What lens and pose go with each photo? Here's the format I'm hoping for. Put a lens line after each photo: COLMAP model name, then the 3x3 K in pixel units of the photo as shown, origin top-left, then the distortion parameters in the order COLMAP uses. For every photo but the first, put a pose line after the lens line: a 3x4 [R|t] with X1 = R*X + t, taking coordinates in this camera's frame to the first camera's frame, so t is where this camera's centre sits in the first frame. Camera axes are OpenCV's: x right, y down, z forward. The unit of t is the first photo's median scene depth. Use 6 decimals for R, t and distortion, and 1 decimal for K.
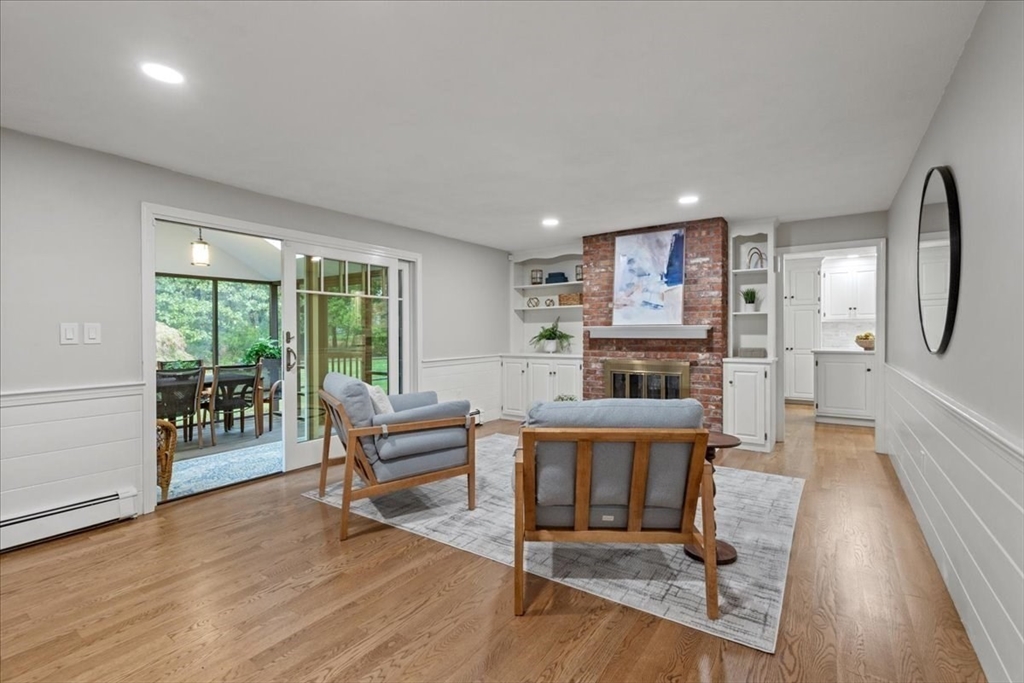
lens RADIAL K [[459.4, 0, 514.7], [0, 459.4, 337.5], [0, 0, 1]] dist [-0.000834, -0.000158]
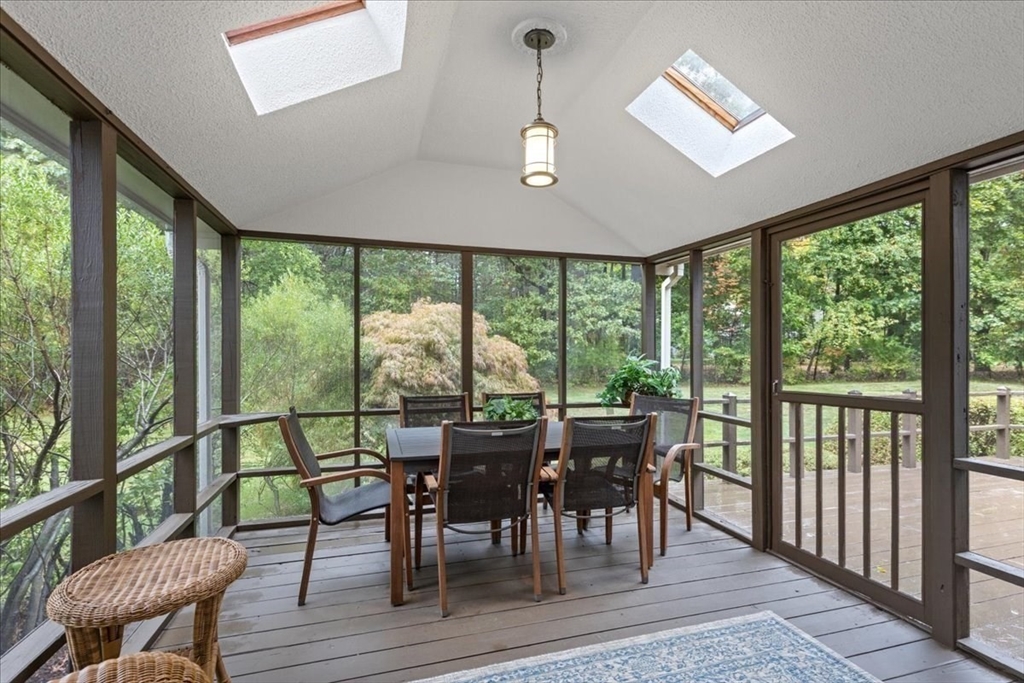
lens RADIAL K [[463.7, 0, 509.7], [0, 463.7, 351.9], [0, 0, 1]] dist [0.002088, -0.000507]
pose [[0.777759, -0.002080, -0.628559, -0.266011], [-0.008273, 0.999874, -0.013546, 0.003915], [0.628508, 0.015735, 0.777644, 0.397507]]
